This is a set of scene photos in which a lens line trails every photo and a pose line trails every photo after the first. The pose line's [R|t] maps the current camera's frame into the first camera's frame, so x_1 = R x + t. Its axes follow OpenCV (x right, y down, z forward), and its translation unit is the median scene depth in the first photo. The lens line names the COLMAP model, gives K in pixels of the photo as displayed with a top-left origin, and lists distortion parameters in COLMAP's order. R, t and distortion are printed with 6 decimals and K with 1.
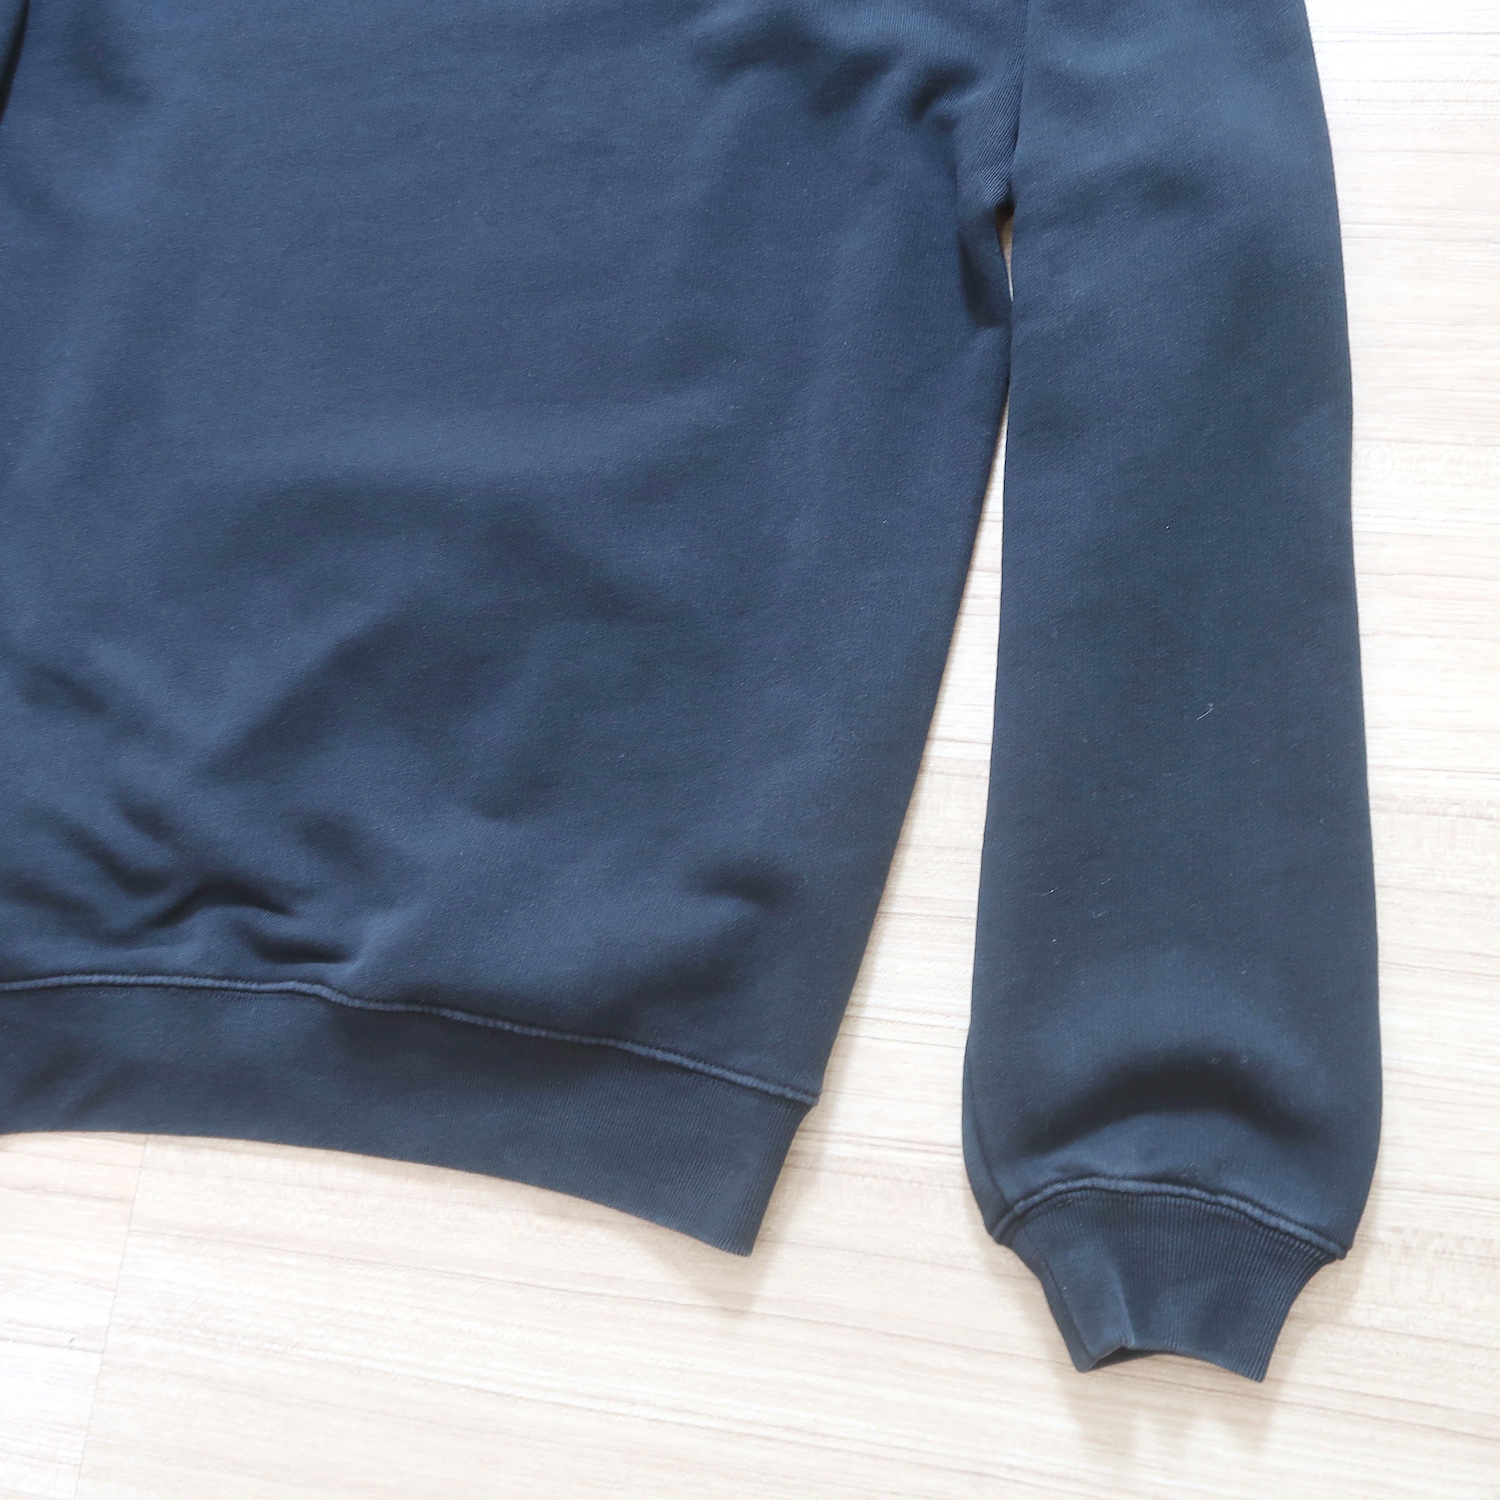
lens RADIAL K [[2079.0, 0, 792.5], [0, 2079.0, 745.7], [0, 0, 1]] dist [-0.016653, 0.000000]
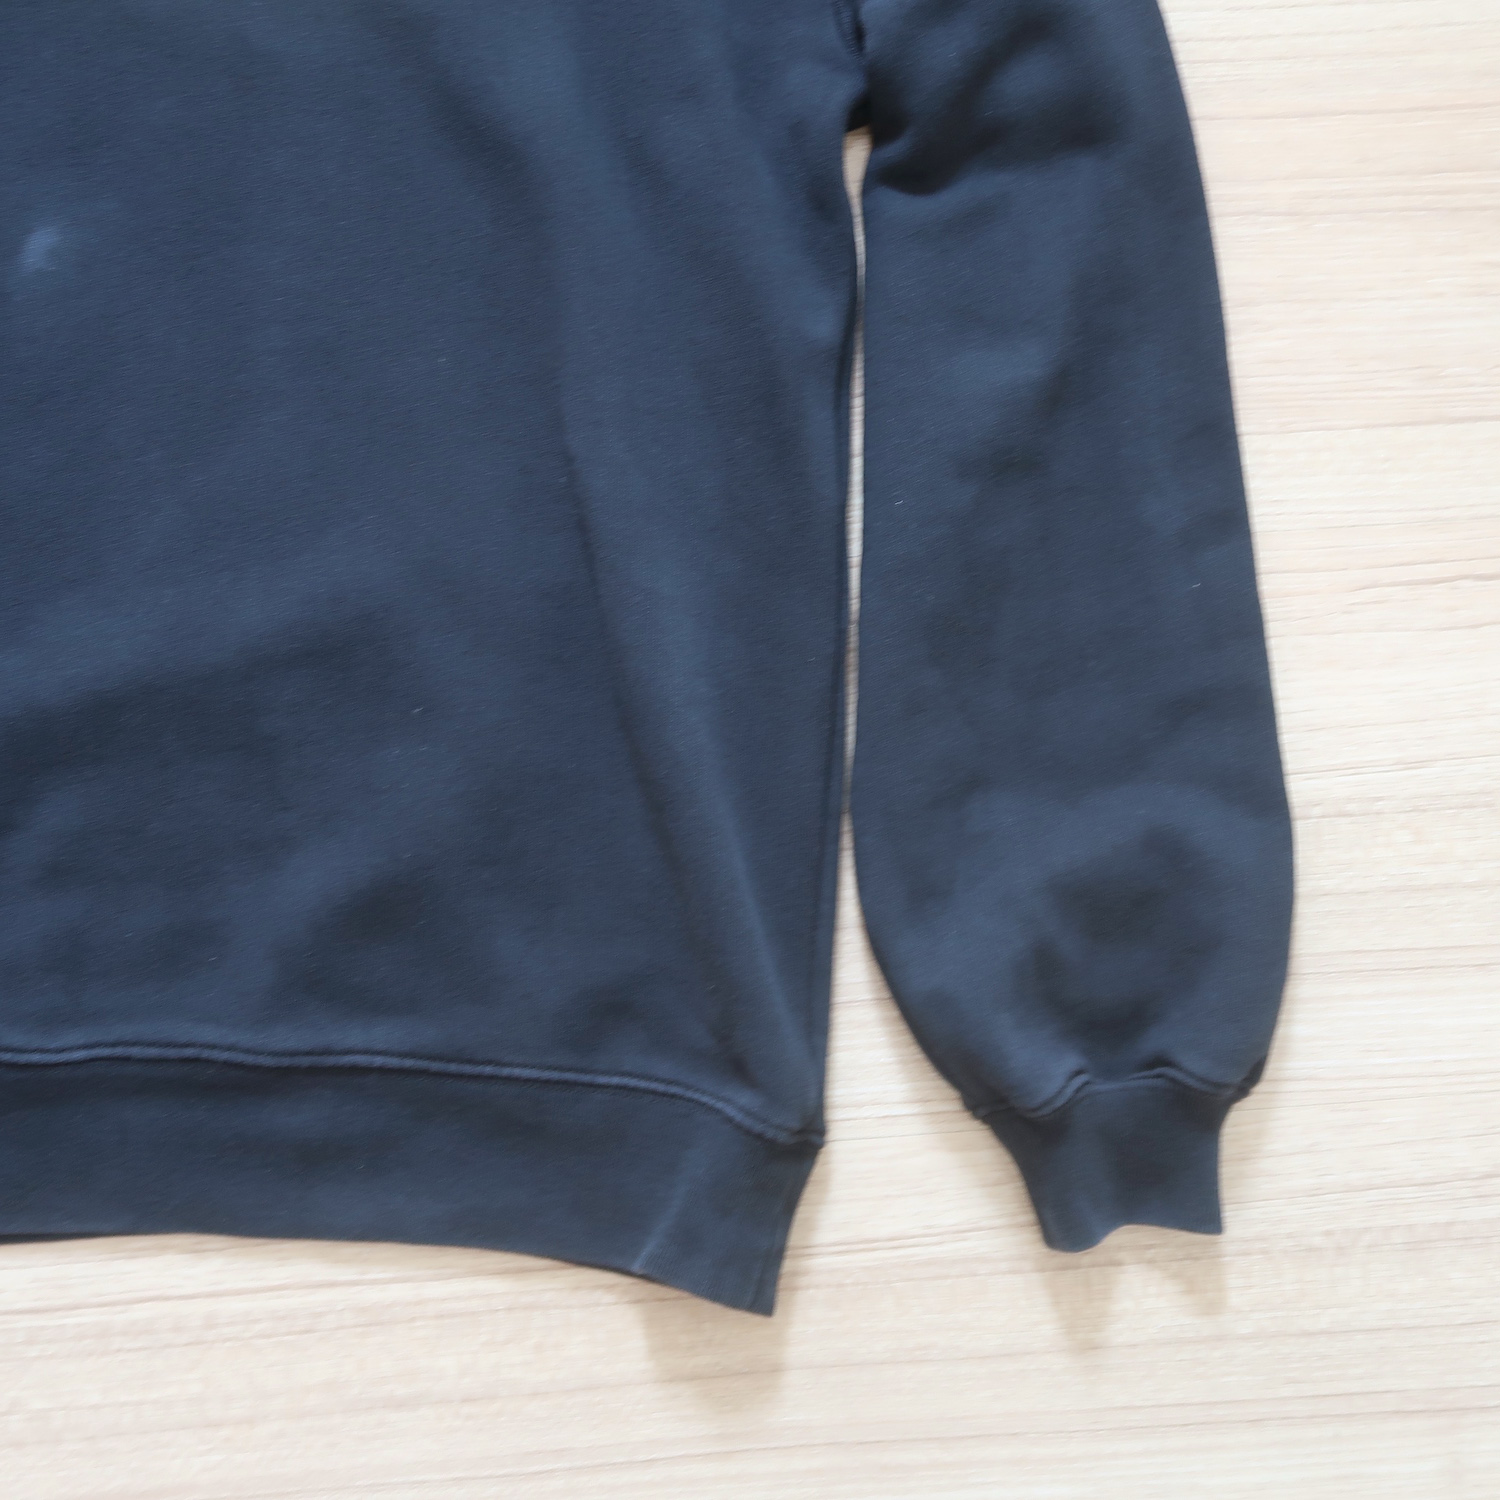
lens RADIAL K [[2079.0, 0, 736.9], [0, 2079.0, 711.7], [0, 0, 1]] dist [-0.016653, 0.000000]
pose [[0.948706, -0.167751, 0.267986, -0.199582], [0.131737, 0.980285, 0.147265, -0.191369], [-0.287406, -0.104408, 0.952101, 0.117338]]
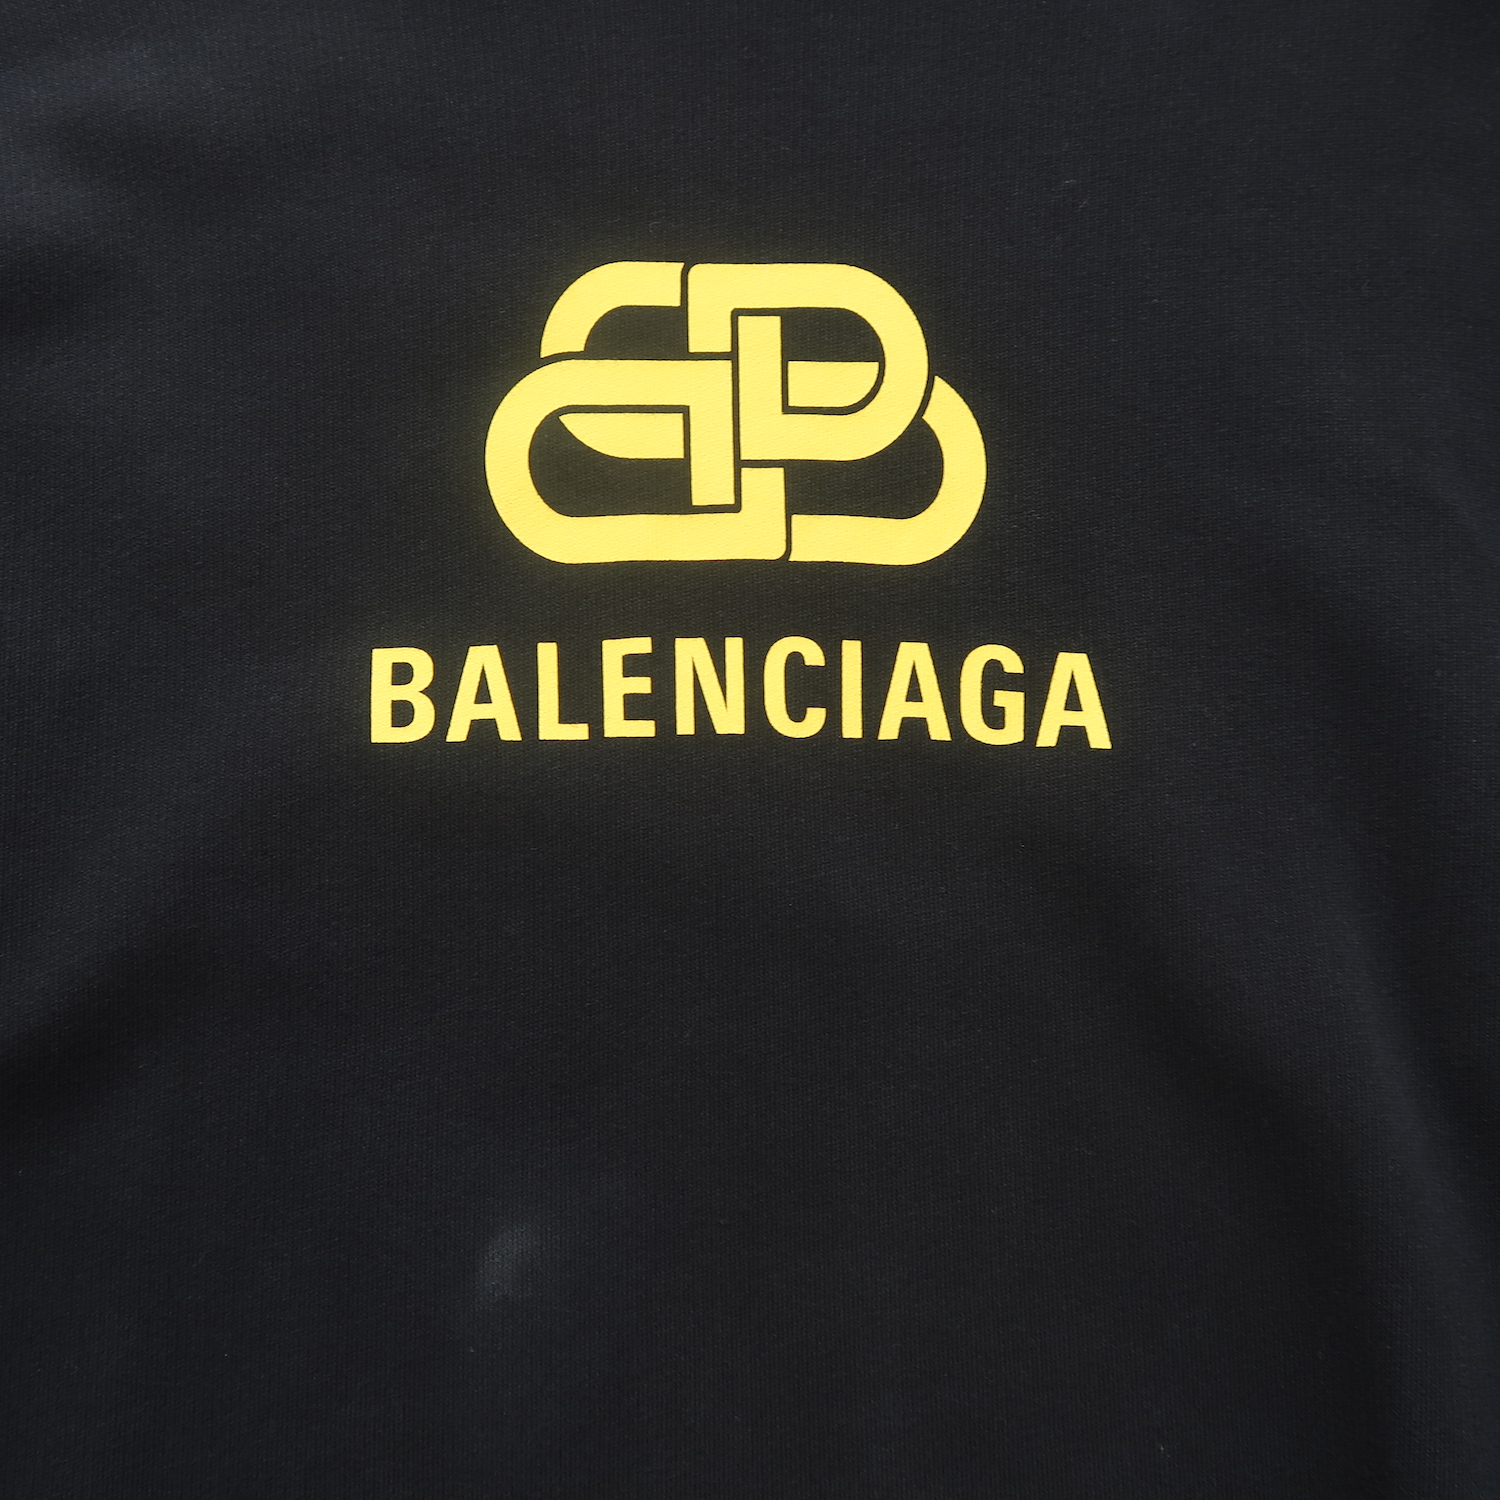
lens RADIAL K [[2079.0, 0, 729.0], [0, 2079.0, 754.5], [0, 0, 1]] dist [-0.016653, 0.000000]
pose [[0.954083, -0.148389, 0.260206, -0.283343], [0.127061, 0.987136, 0.097051, -0.489459], [-0.271260, -0.059533, 0.960663, 0.567736]]
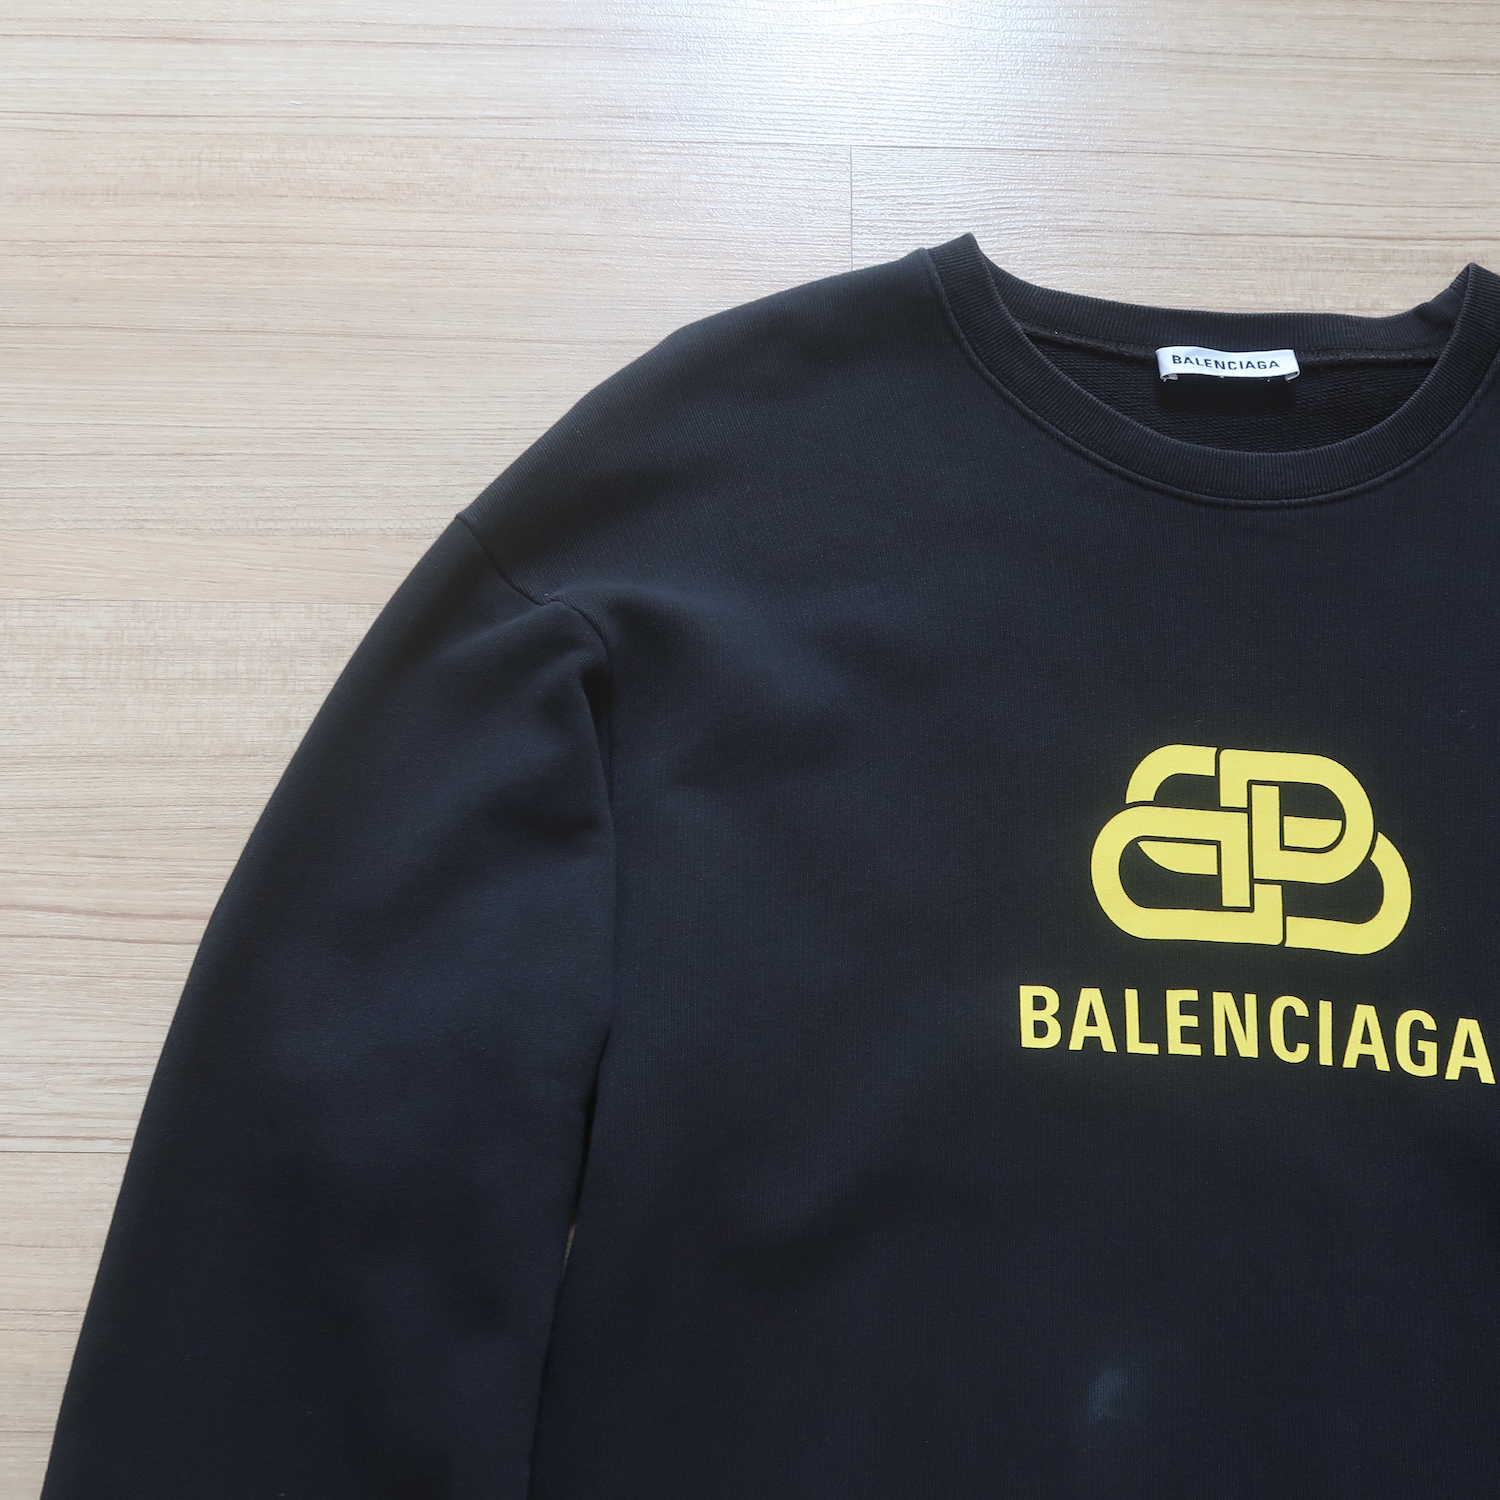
lens RADIAL K [[2079.0, 0, 755.8], [0, 2079.0, 741.8], [0, 0, 1]] dist [-0.016653, 0.000000]
pose [[0.964000, -0.044137, 0.262213, -0.579780], [0.058335, 0.997209, -0.046606, -0.547901], [-0.259424, 0.060224, 0.963884, 0.295171]]
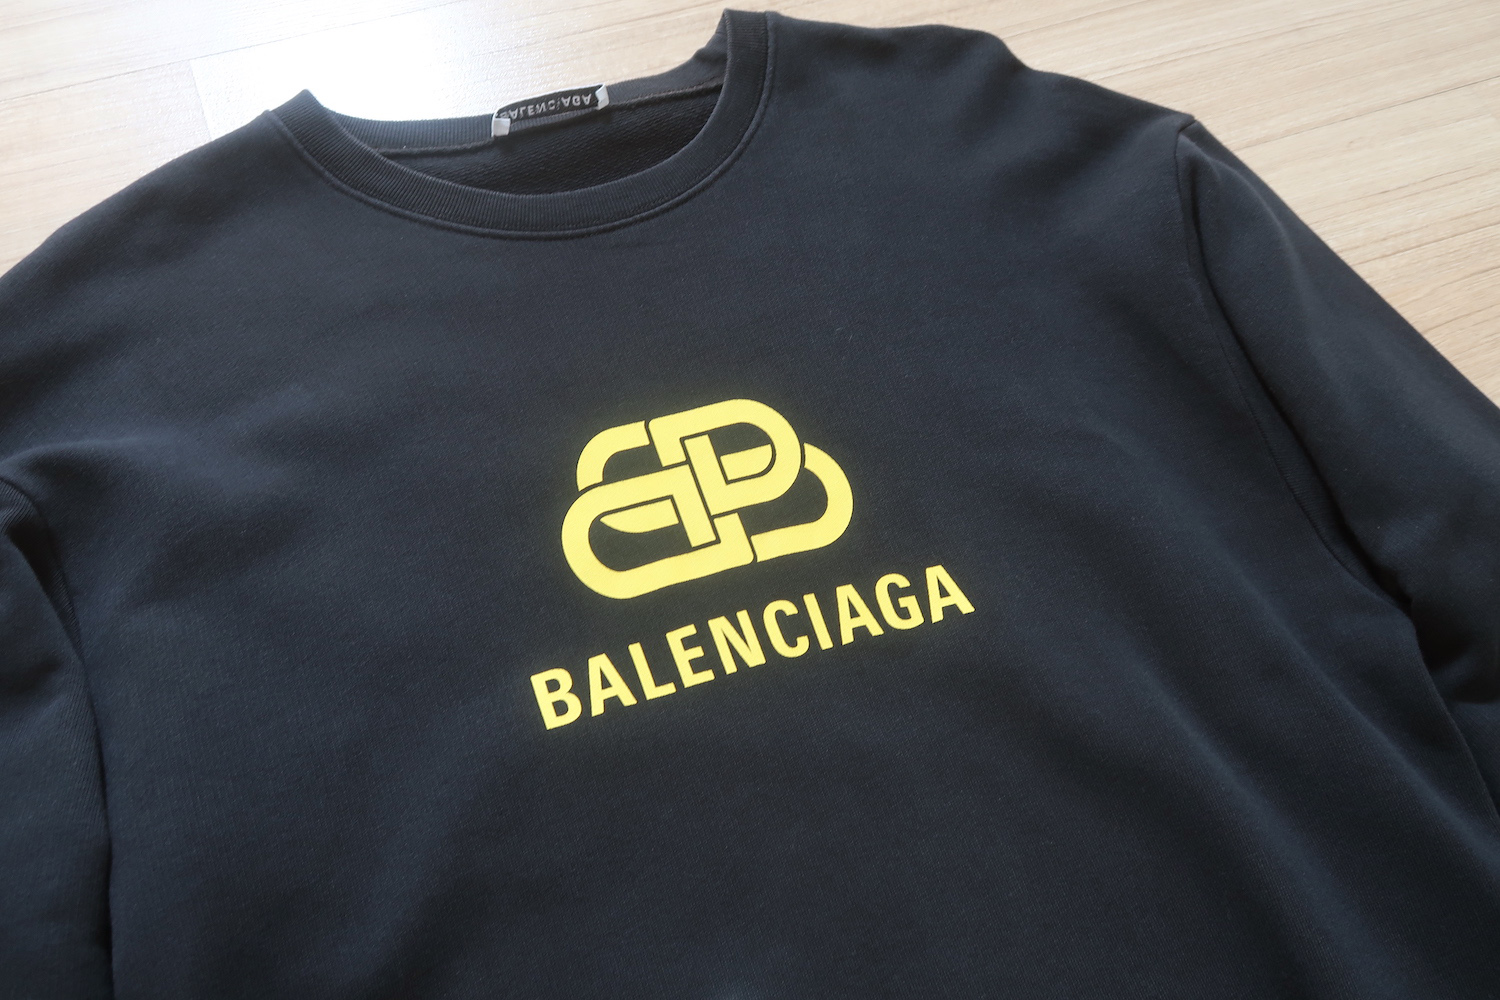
lens RADIAL K [[1371.3, 0, 752.0], [0, 1371.3, 498.0], [0, 0, 1]] dist [-0.021779, 0.000000]
pose [[0.835080, -0.299070, 0.461735, -0.405700], [0.404802, 0.902411, -0.147613, -0.412469], [-0.372529, 0.310180, 0.874649, 0.554288]]
